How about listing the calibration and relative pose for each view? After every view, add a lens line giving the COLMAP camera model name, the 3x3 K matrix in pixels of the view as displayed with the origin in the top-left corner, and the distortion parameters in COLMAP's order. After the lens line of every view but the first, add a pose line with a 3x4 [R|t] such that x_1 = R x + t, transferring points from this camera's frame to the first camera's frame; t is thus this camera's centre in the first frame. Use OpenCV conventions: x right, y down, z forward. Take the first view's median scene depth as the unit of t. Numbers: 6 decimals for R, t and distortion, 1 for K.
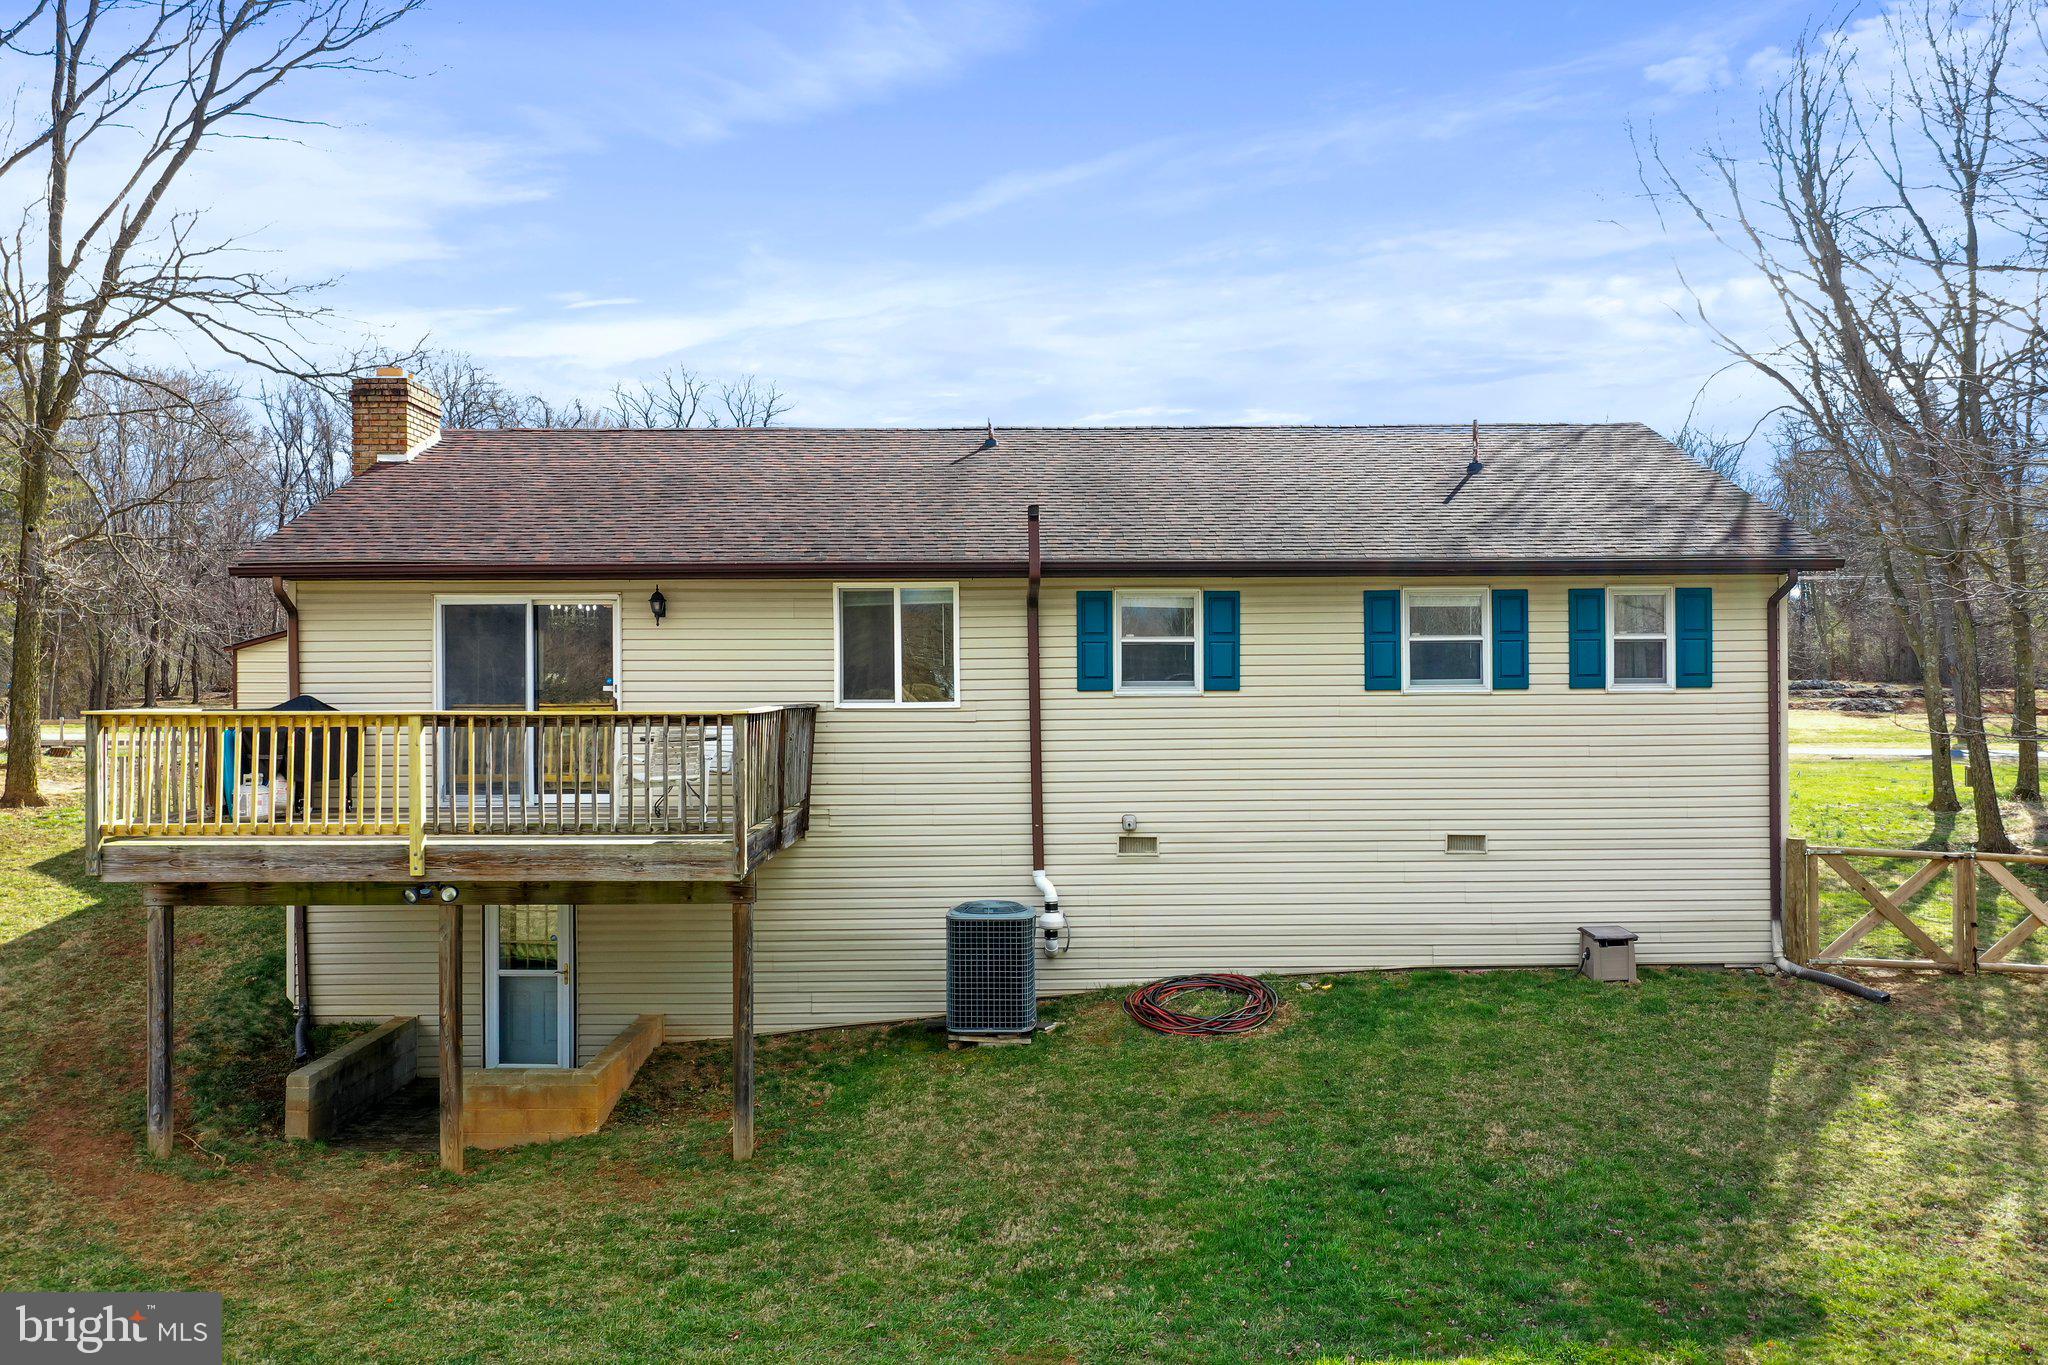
lens RADIAL K [[1633.4, 0, 1024.0], [0, 1633.4, 682.5], [0, 0, 1]] dist [0.007962, 0.005761]
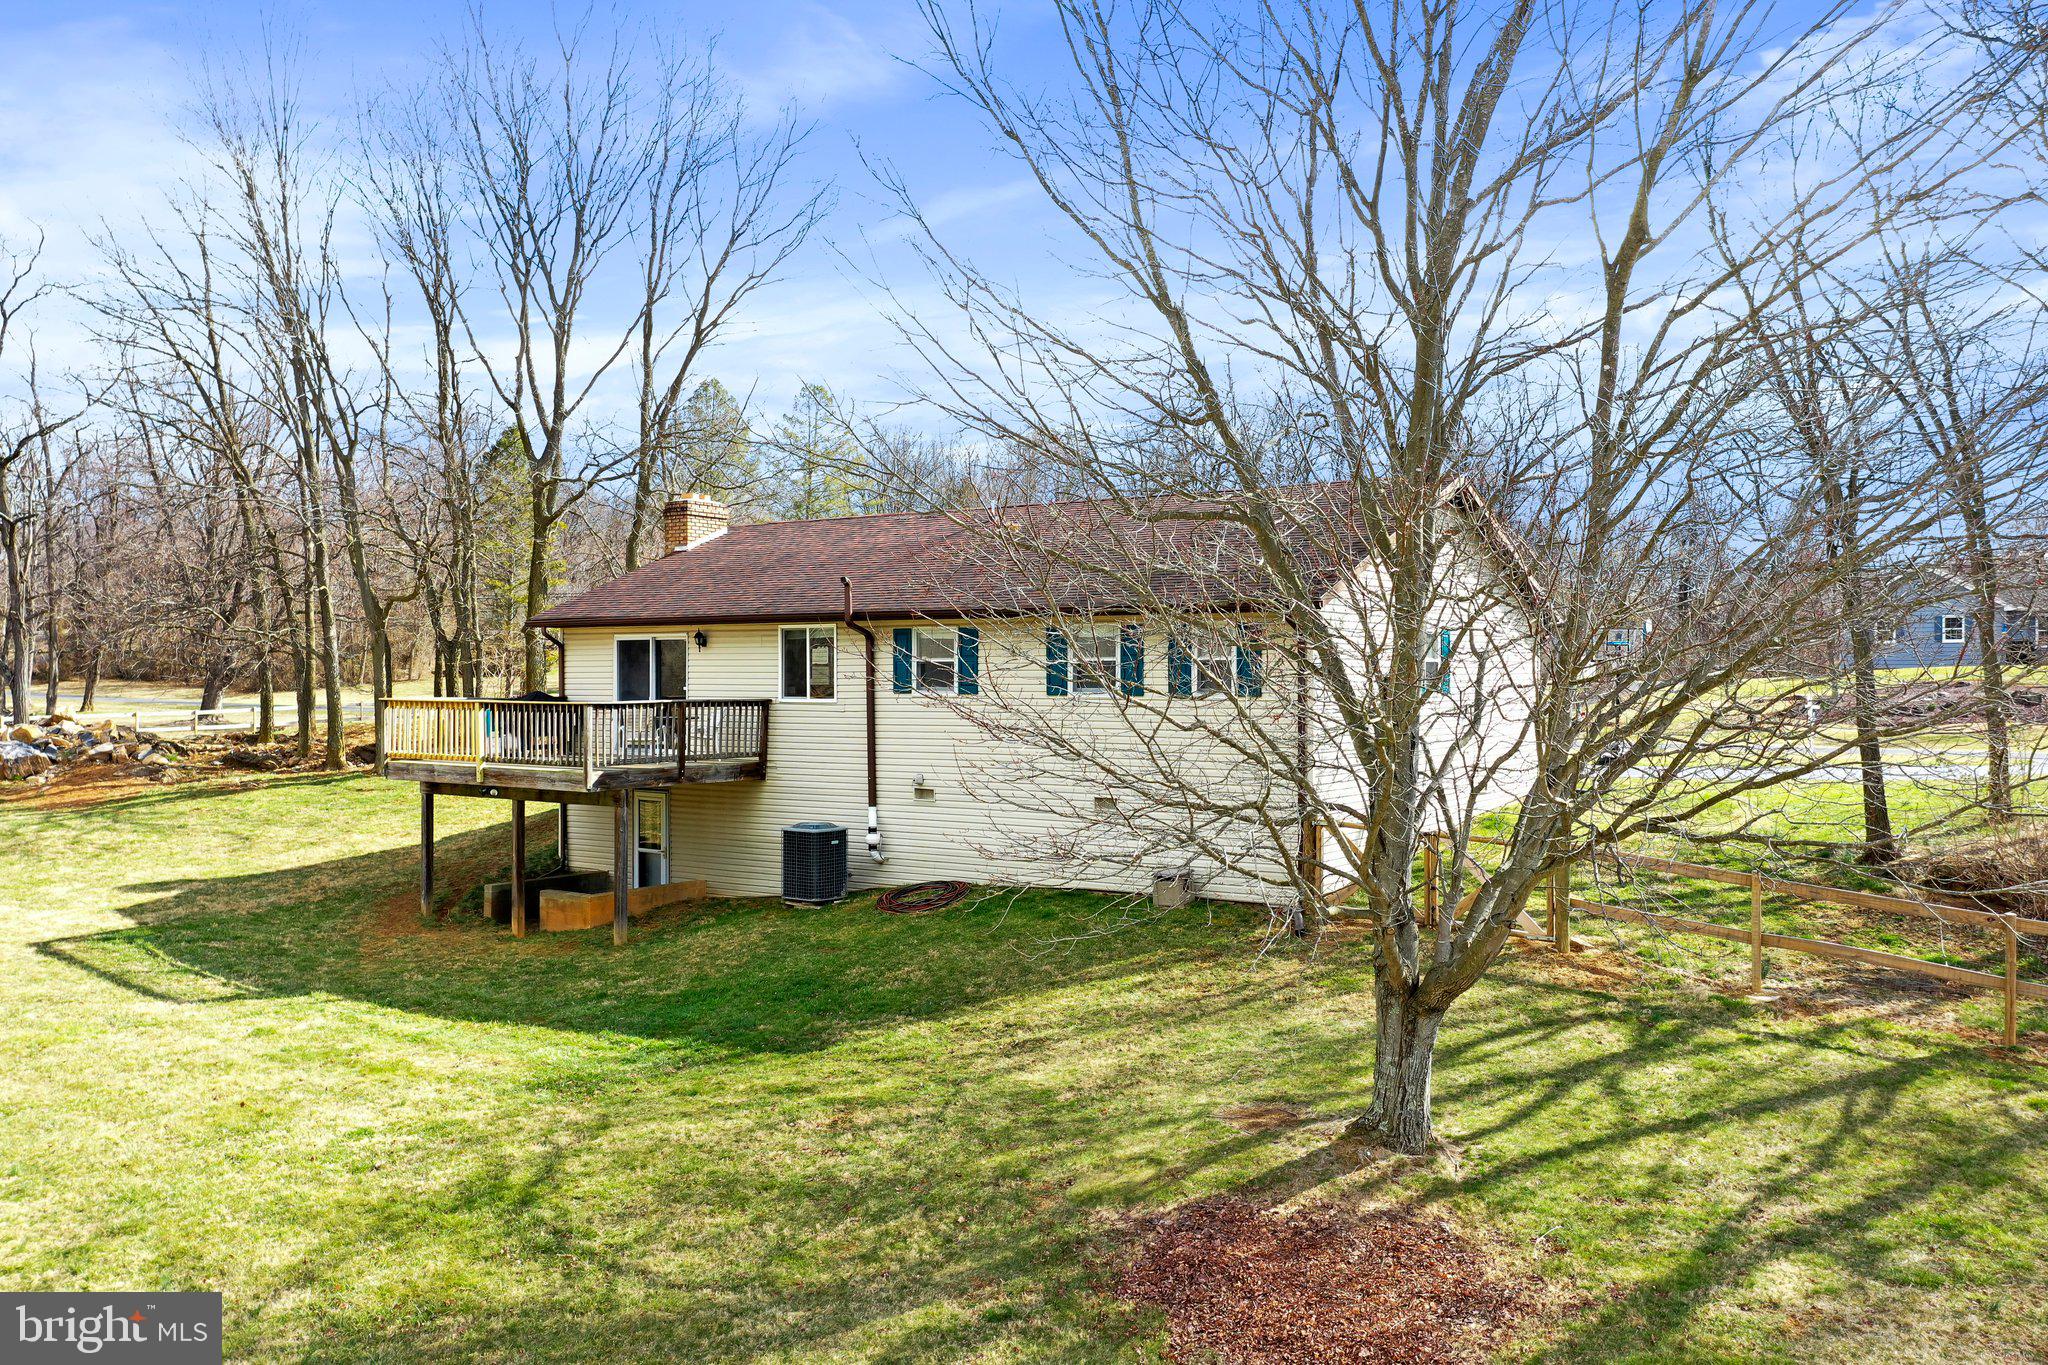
lens RADIAL K [[1592.1, 0, 1047.0], [0, 1592.1, 691.6], [0, 0, 1]] dist [0.003206, 0.004456]
pose [[0.830084, 0.011613, -0.557518, 0.999578], [-0.005851, 0.999909, 0.012116, -0.015539], [0.557608, -0.006795, 0.830077, -0.176144]]
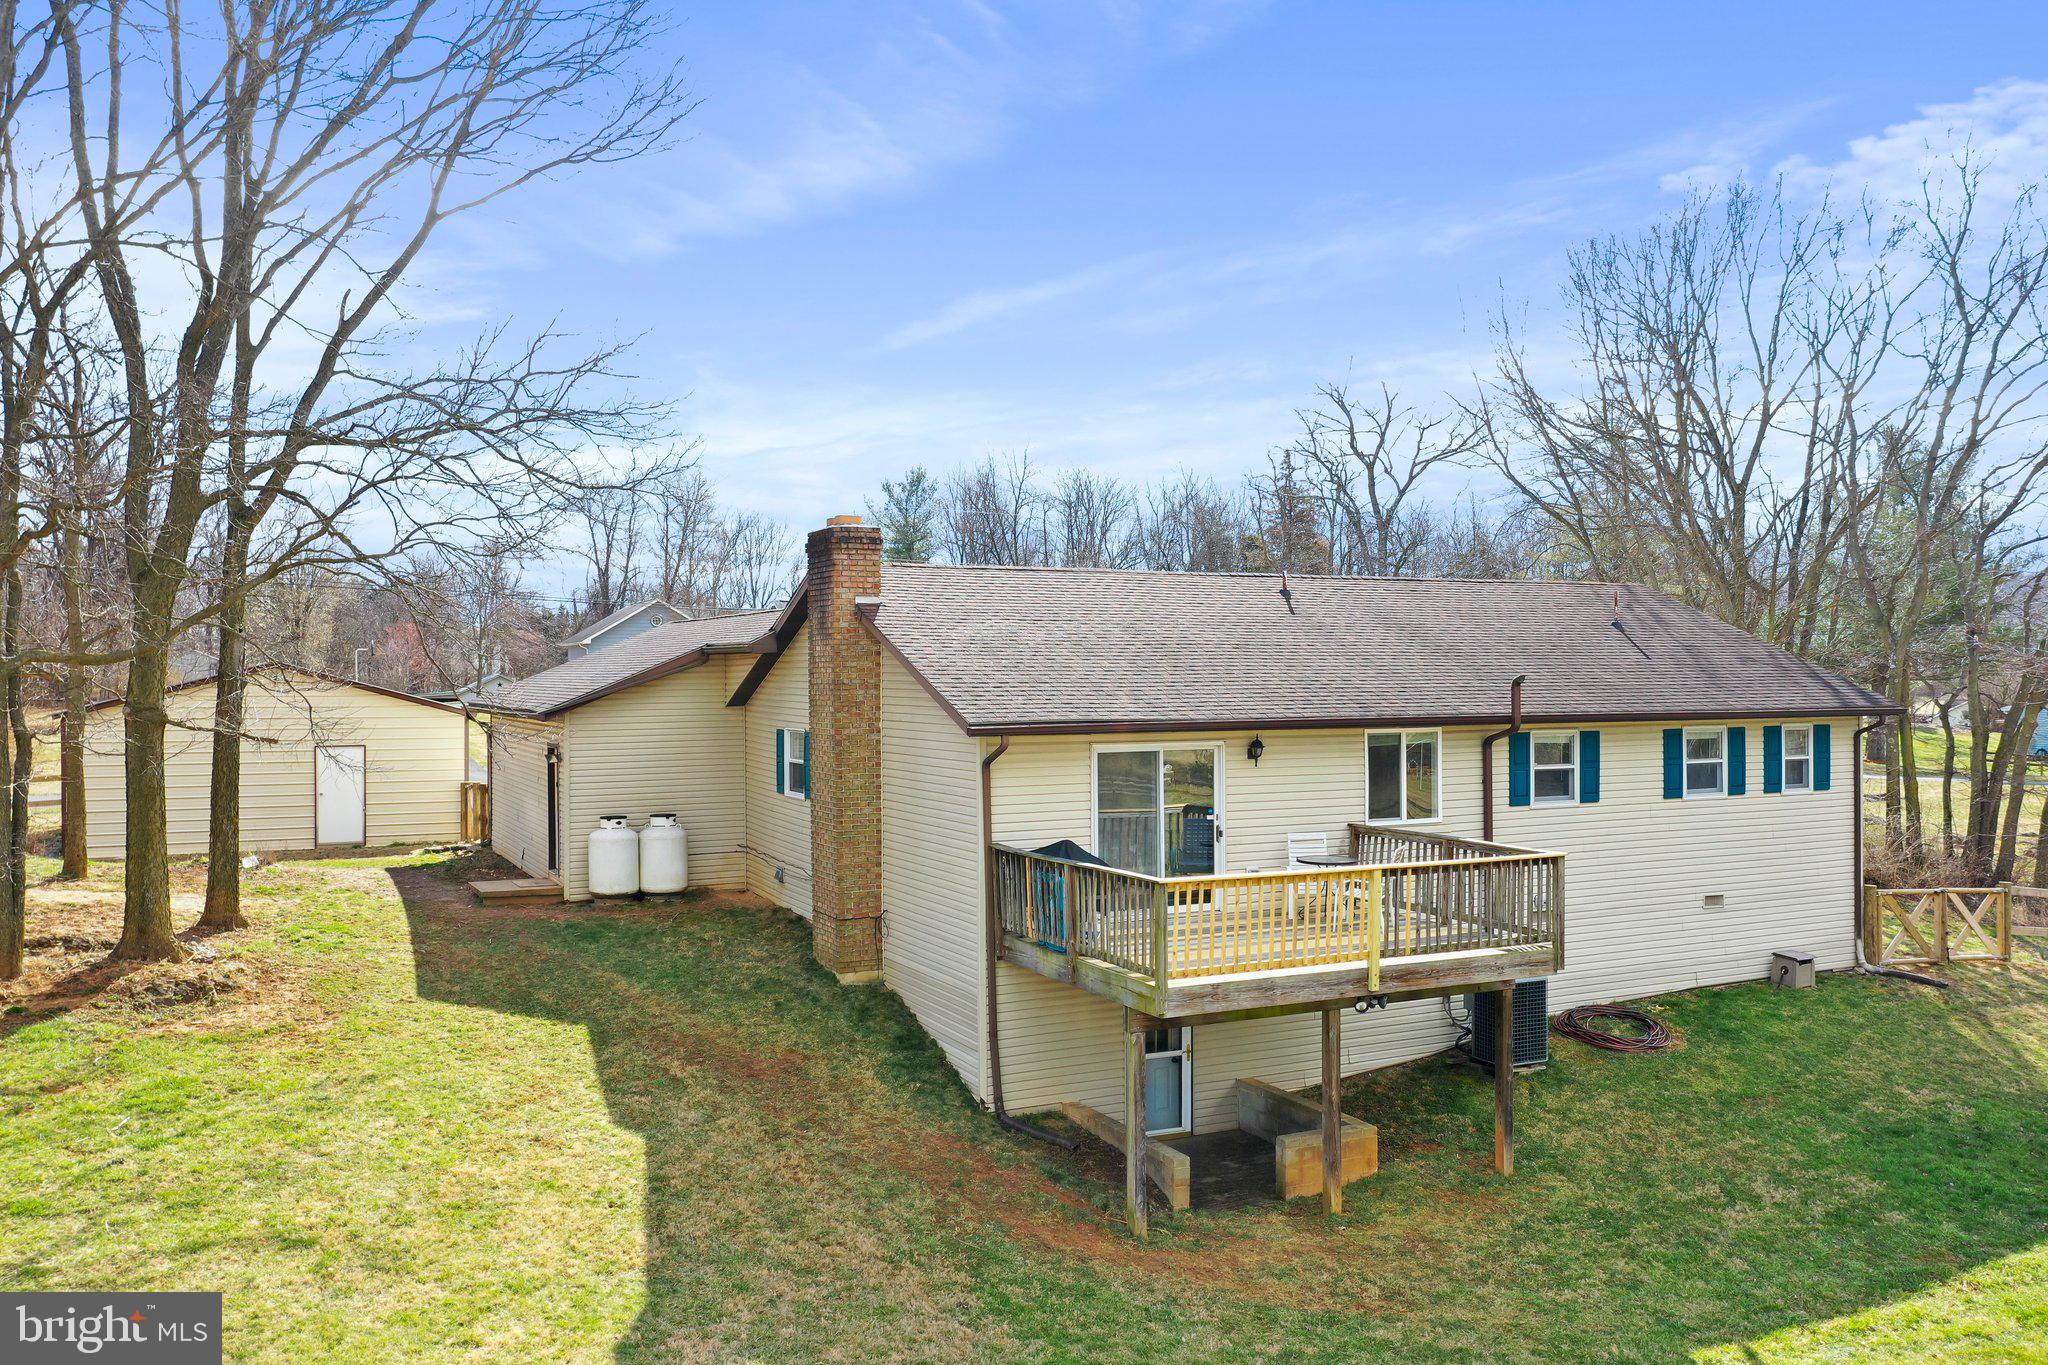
lens RADIAL K [[1633.3, 0, 1040.1], [0, 1633.3, 684.4], [0, 0, 1]] dist [0.003670, -0.000507]
pose [[0.895003, -0.002673, 0.446052, -0.923974], [-0.000362, 0.999977, 0.006718, -0.105385], [-0.446059, -0.006174, 0.894982, -0.040881]]
